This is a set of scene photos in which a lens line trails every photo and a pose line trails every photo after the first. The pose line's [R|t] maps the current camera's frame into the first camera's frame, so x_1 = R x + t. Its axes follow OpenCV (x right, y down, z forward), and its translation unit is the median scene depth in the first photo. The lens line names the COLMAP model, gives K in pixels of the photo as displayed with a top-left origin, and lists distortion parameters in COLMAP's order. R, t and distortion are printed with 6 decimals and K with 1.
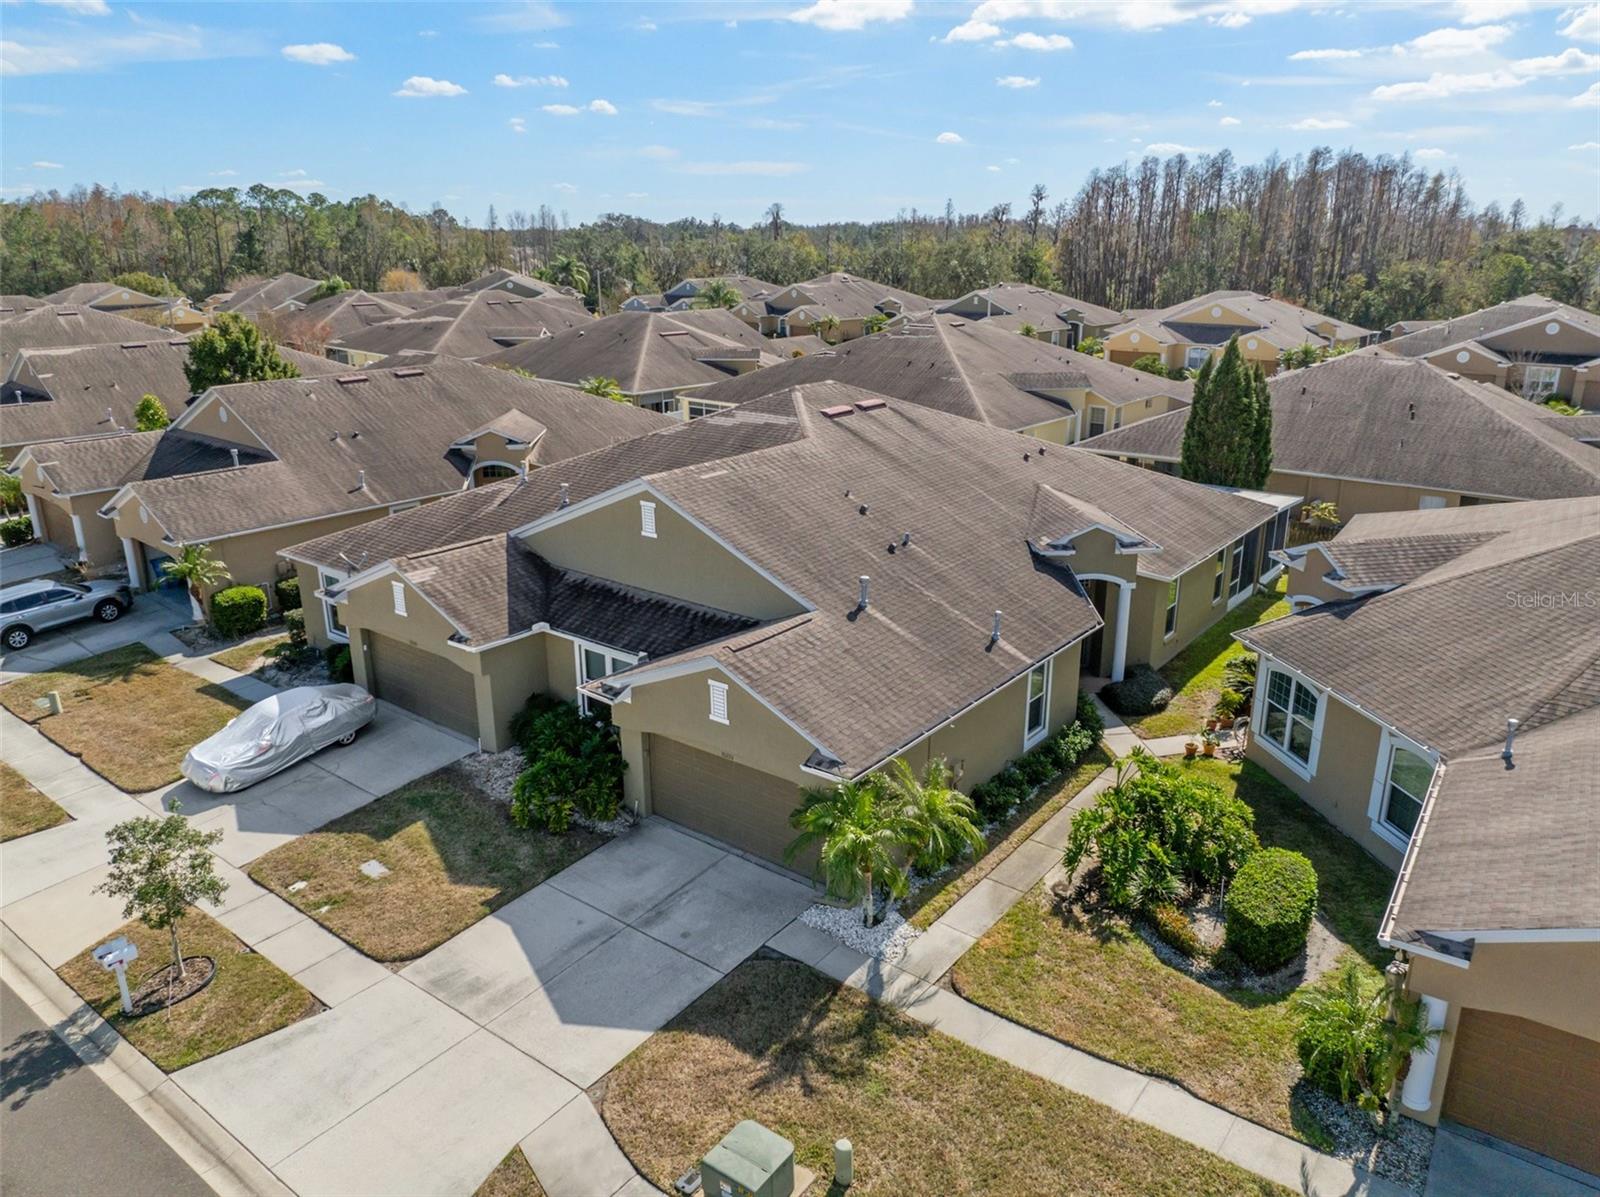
lens RADIAL K [[1129.2, 0, 800.0], [0, 1129.2, 598.5], [0, 0, 1]] dist [-0.017736, 0.000836]
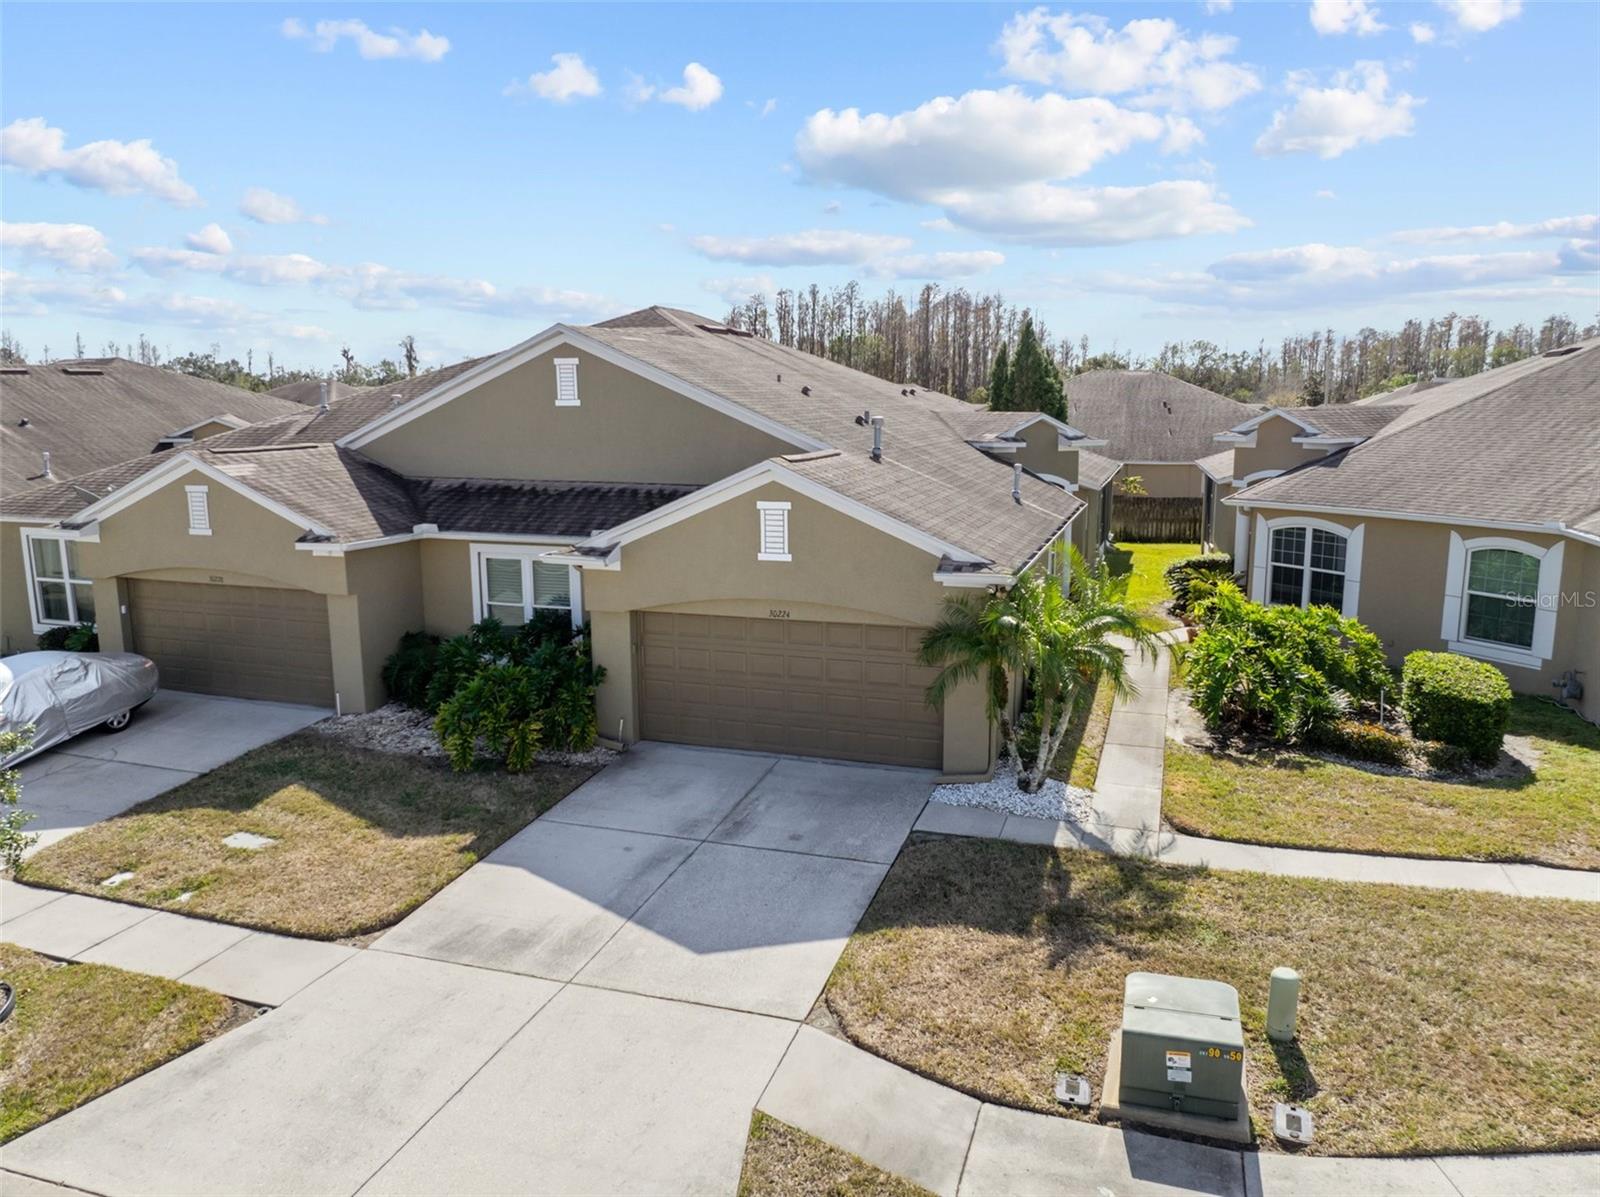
lens RADIAL K [[1124.2, 0, 800.0], [0, 1124.2, 598.5], [0, 0, 1]] dist [-0.037190, 0.000455]
pose [[0.944643, -0.059740, 0.322615, -0.287668], [0.103147, 0.987503, -0.119161, 0.218682], [-0.311464, 0.145841, 0.939000, 0.310144]]
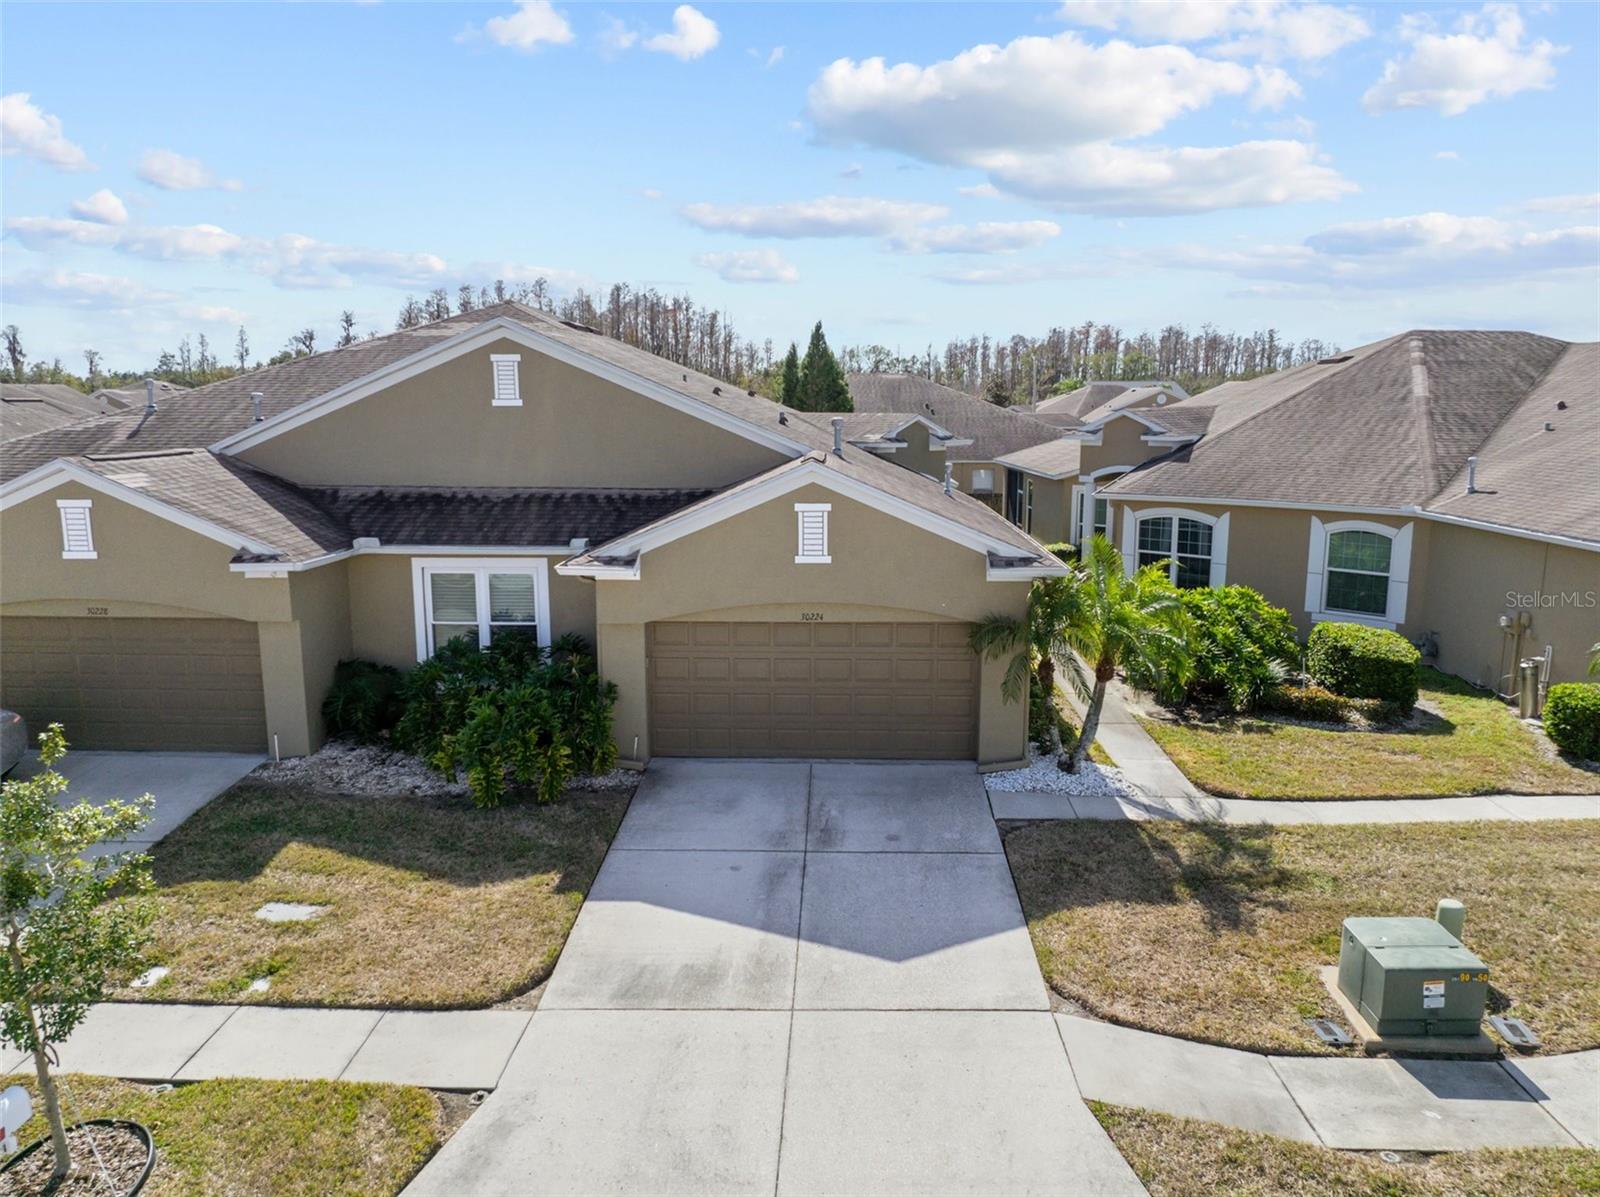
lens RADIAL K [[1129.2, 0, 800.0], [0, 1129.2, 598.5], [0, 0, 1]] dist [-0.017736, 0.000836]
pose [[0.810442, -0.100011, 0.577219, -0.489817], [0.178536, 0.980613, -0.080768, 0.185778], [-0.557951, 0.168512, 0.812585, 0.414298]]
